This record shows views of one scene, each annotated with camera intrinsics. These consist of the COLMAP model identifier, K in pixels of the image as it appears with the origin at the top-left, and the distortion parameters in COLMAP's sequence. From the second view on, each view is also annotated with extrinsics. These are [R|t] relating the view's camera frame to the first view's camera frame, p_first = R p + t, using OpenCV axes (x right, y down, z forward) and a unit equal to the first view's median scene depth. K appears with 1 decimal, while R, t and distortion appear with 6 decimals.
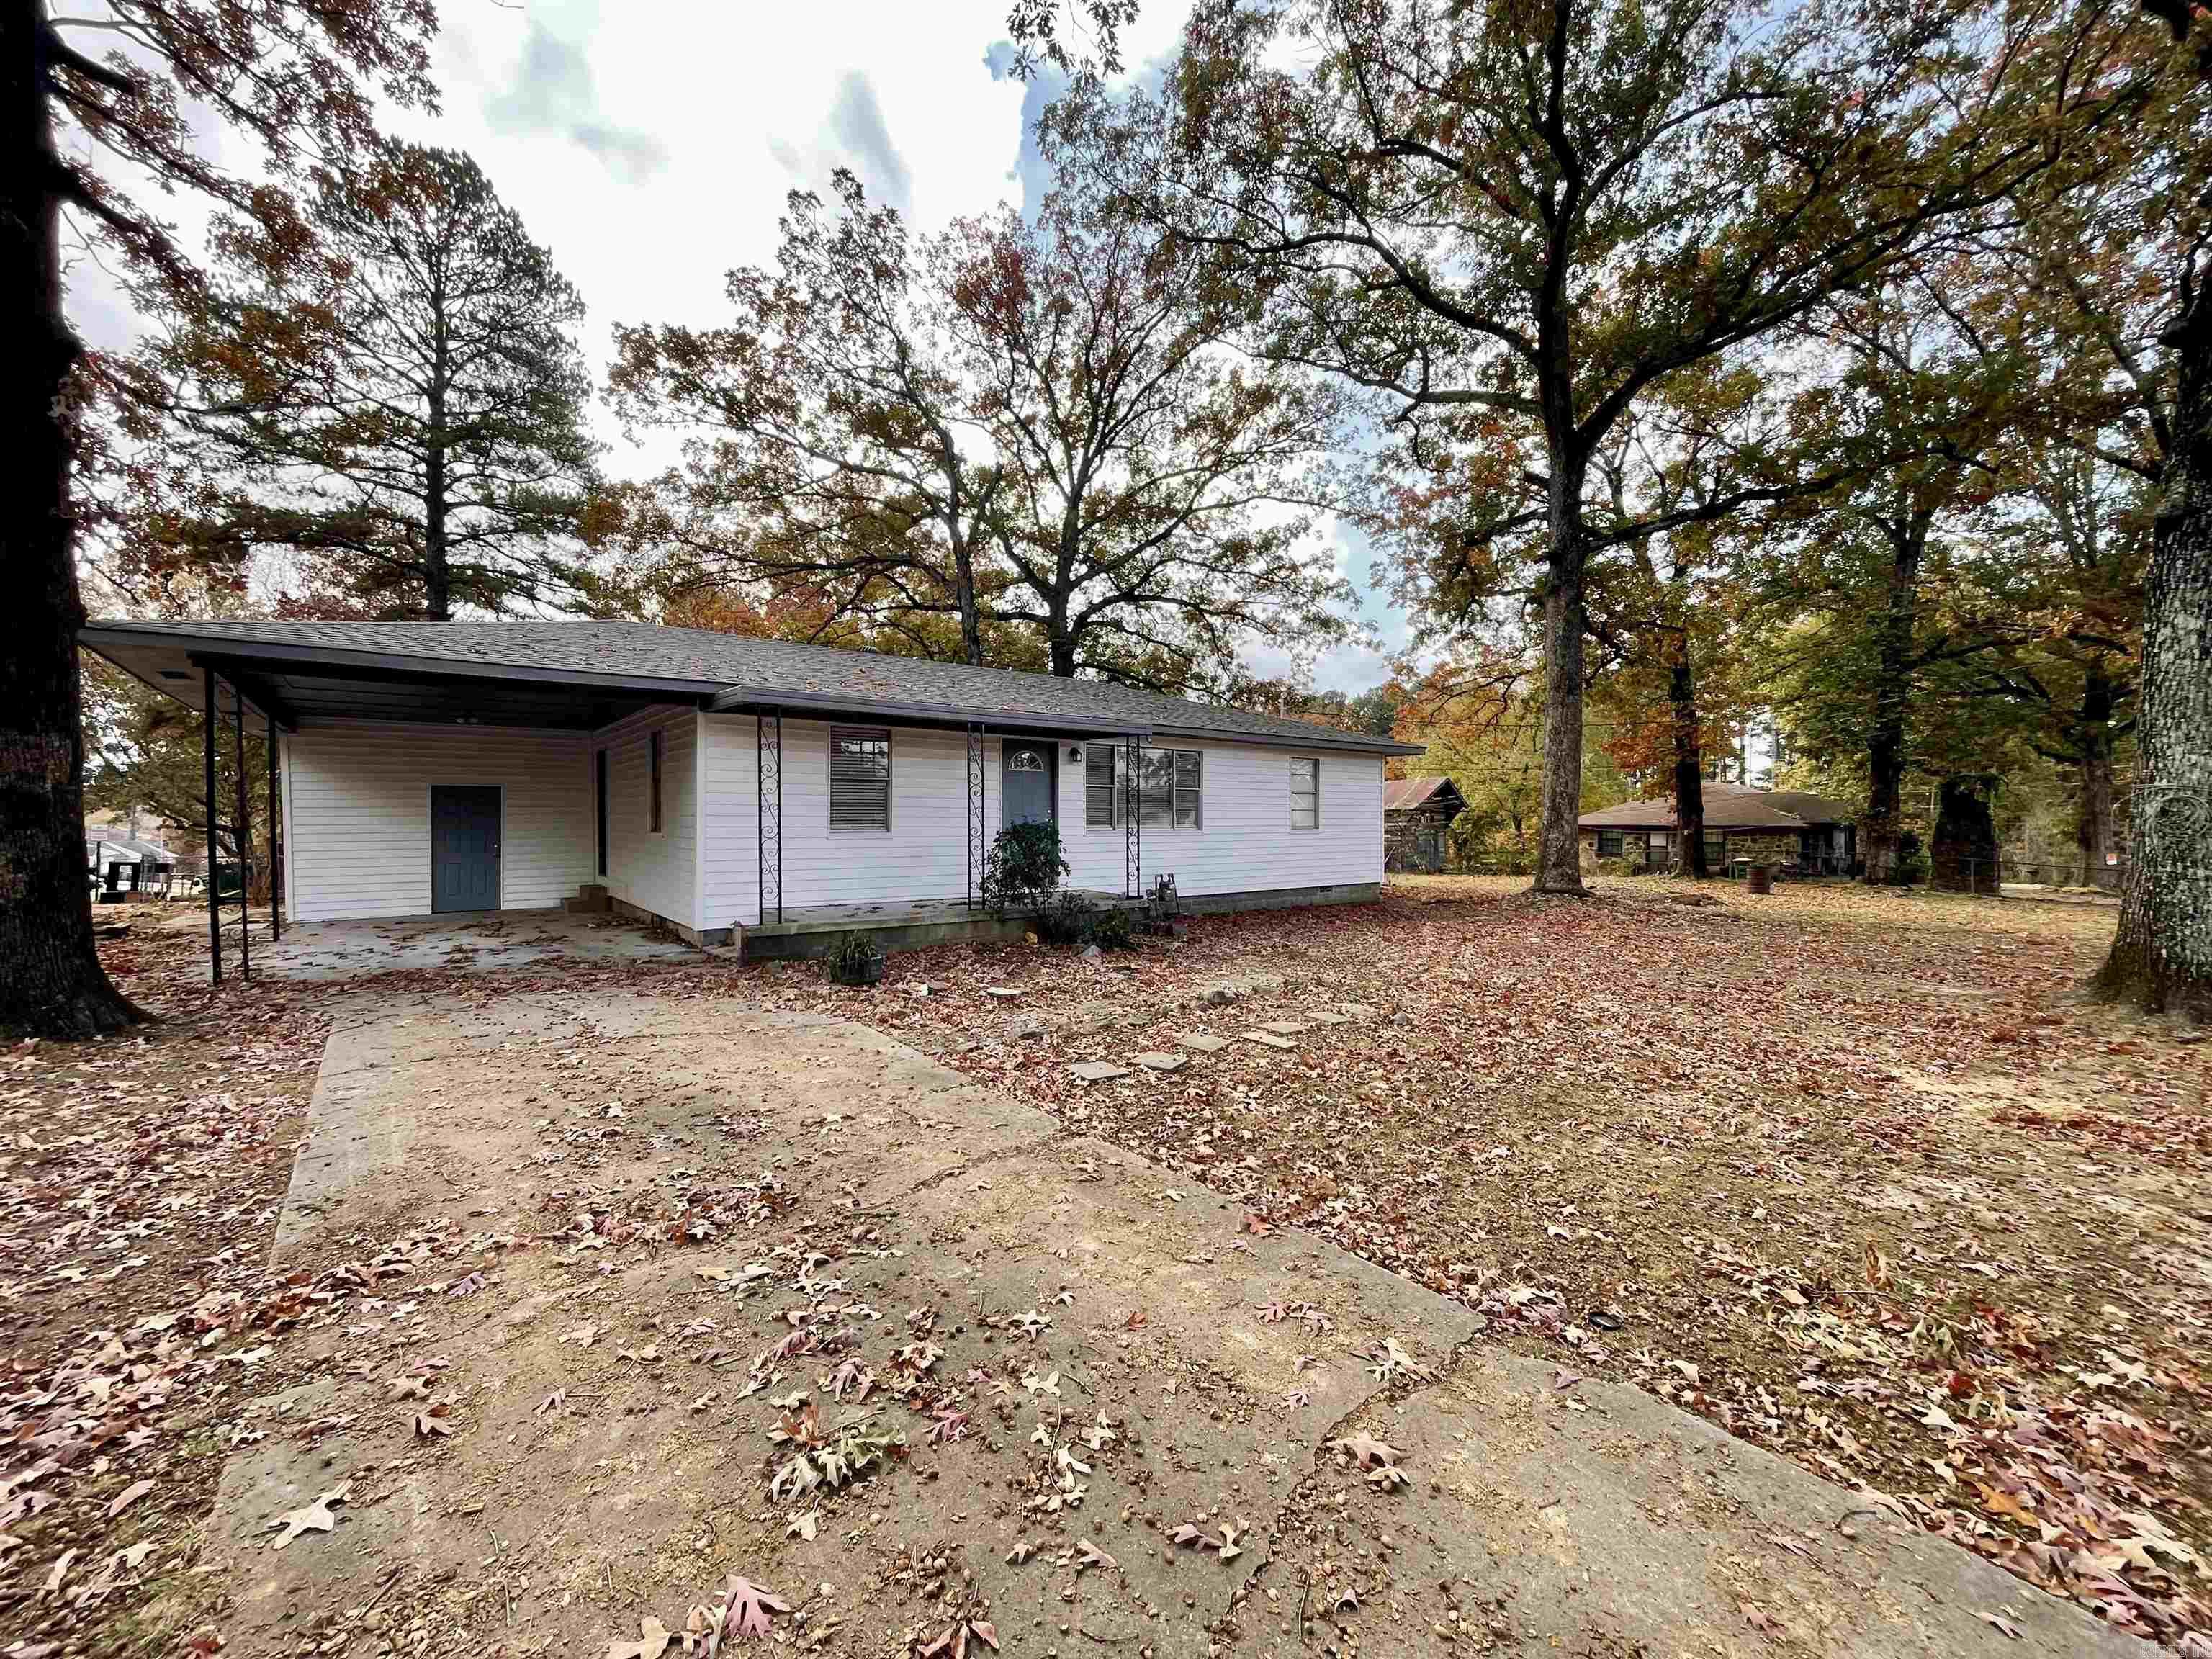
lens RADIAL K [[931.8, 0, 1106.9], [0, 931.8, 823.6], [0, 0, 1]] dist [0.000511, 0.000360]
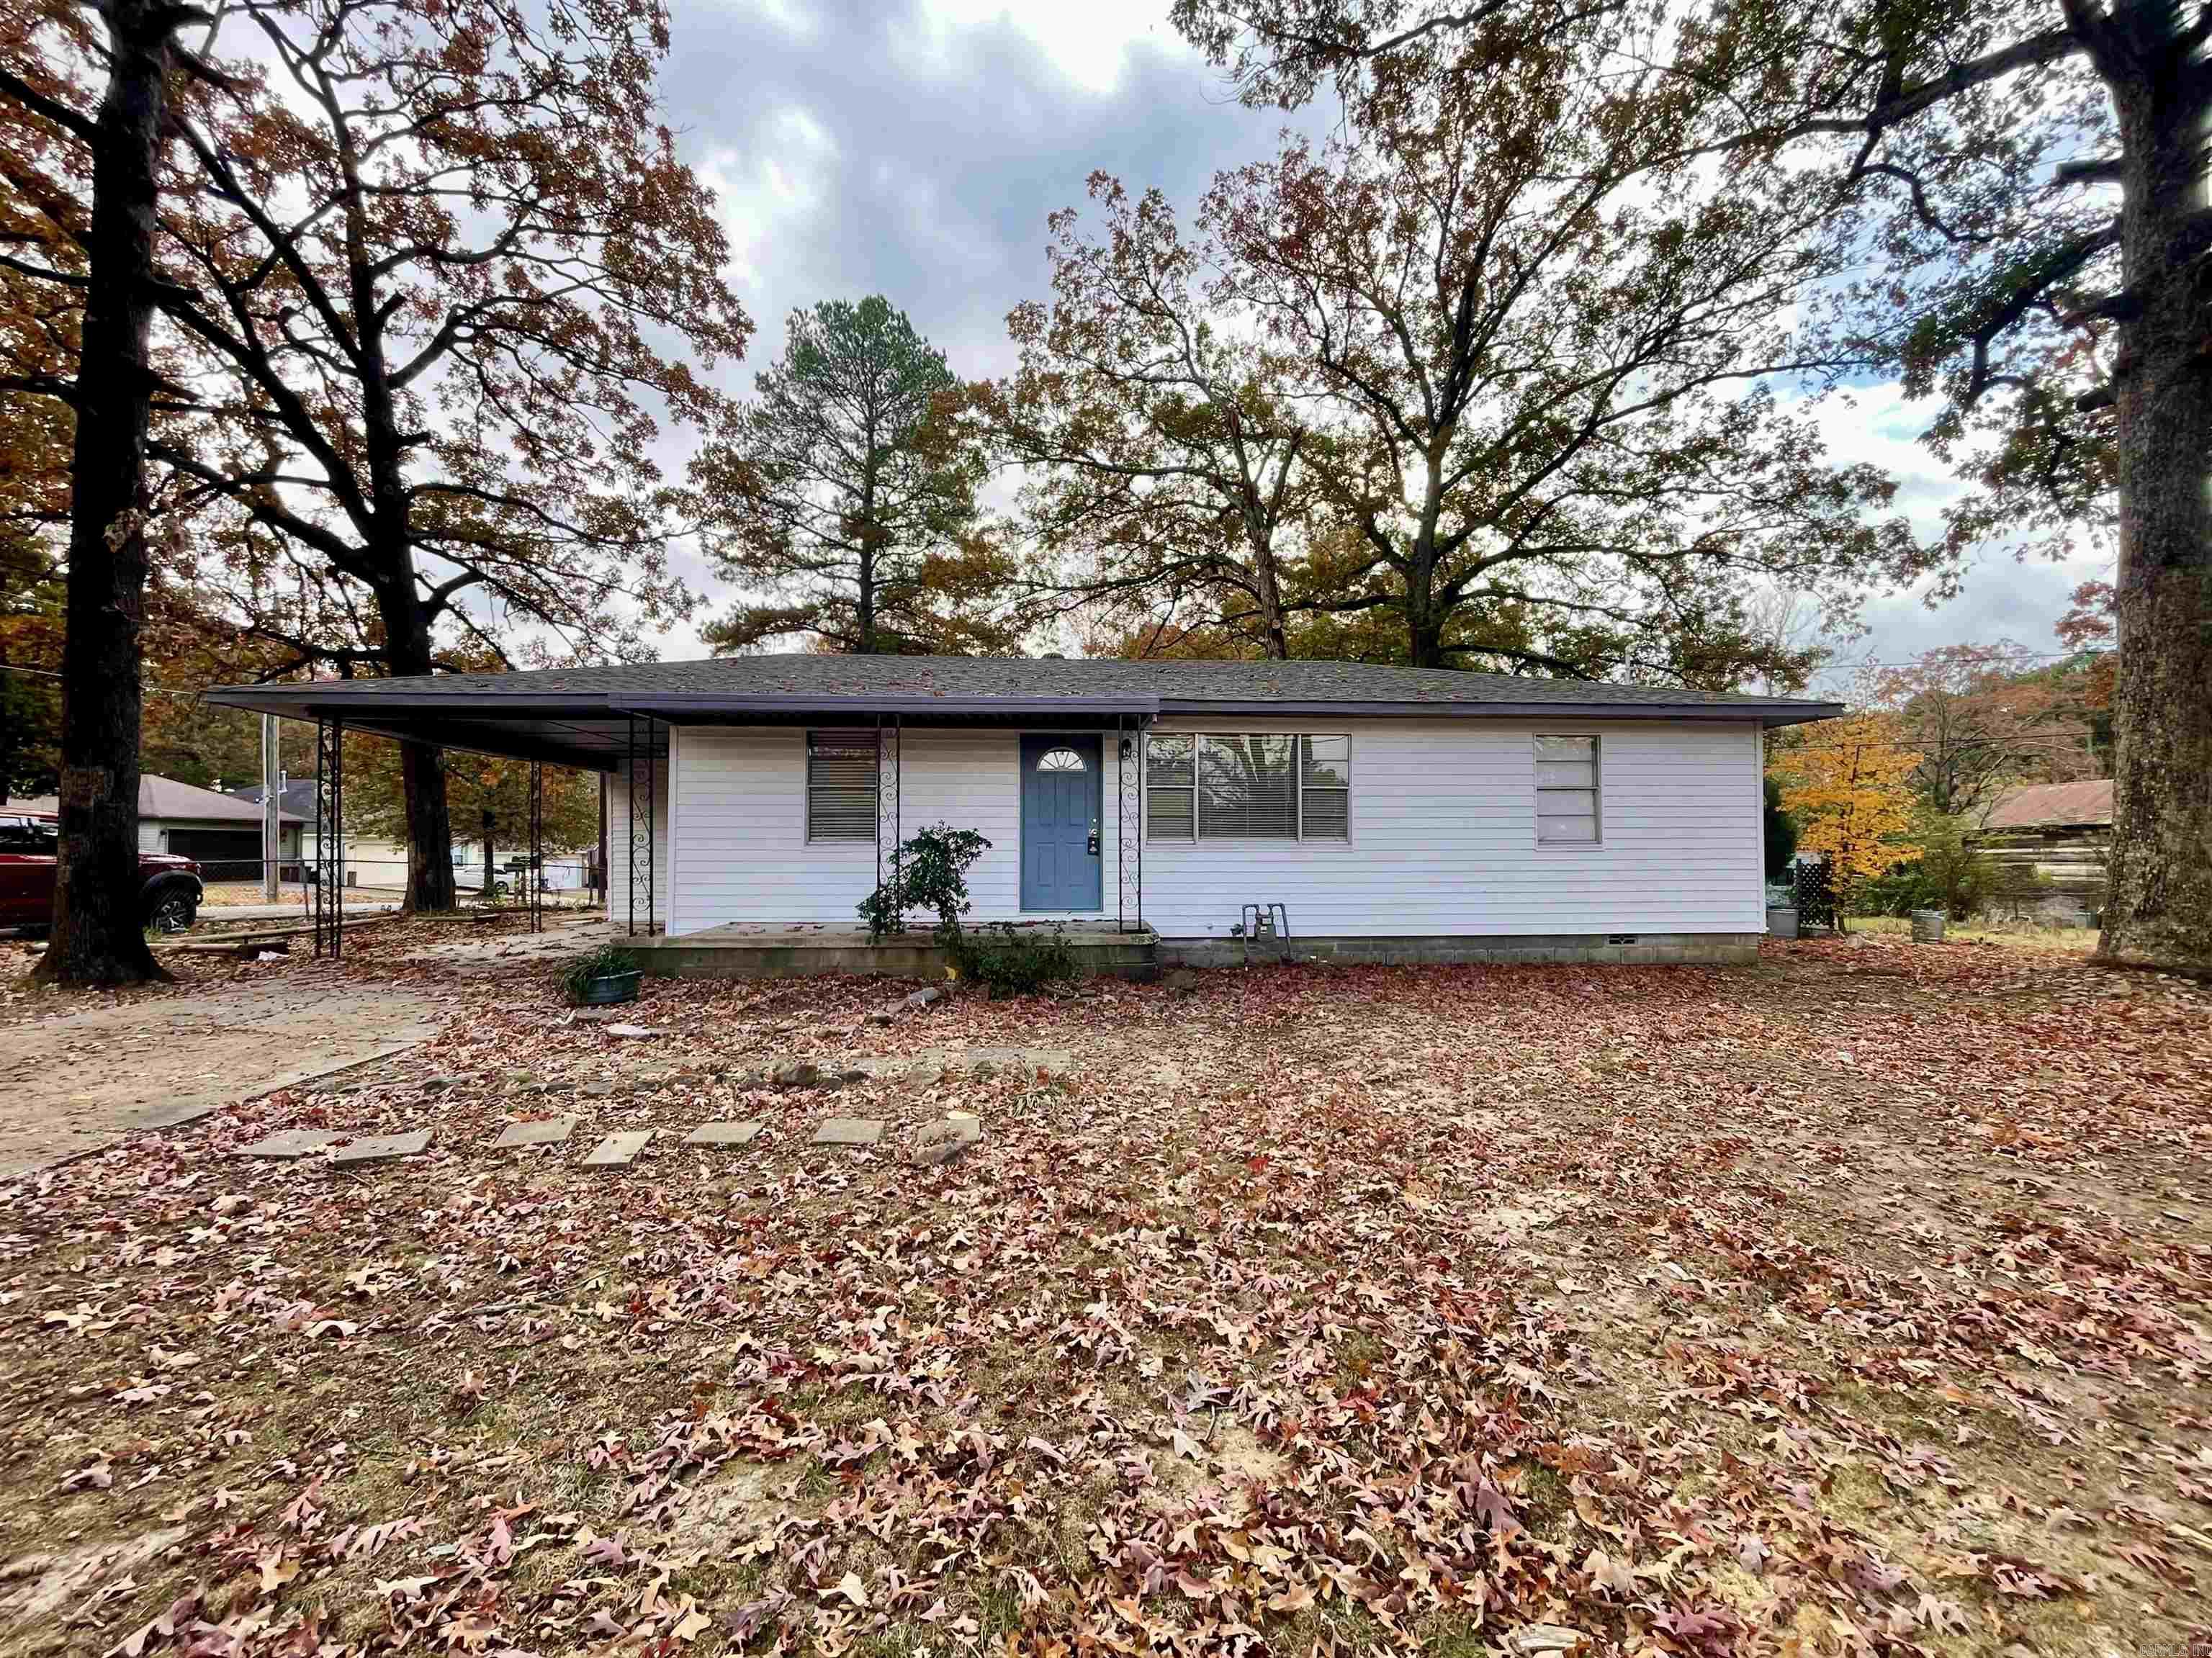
lens RADIAL K [[931.8, 0, 1106.9], [0, 931.8, 823.1], [0, 0, 1]] dist [0.000511, 0.000360]
pose [[0.797918, -0.019615, -0.602446, 0.392216], [-0.001353, 0.999410, -0.034332, 0.015591], [0.602764, 0.028210, 0.797421, 0.329965]]
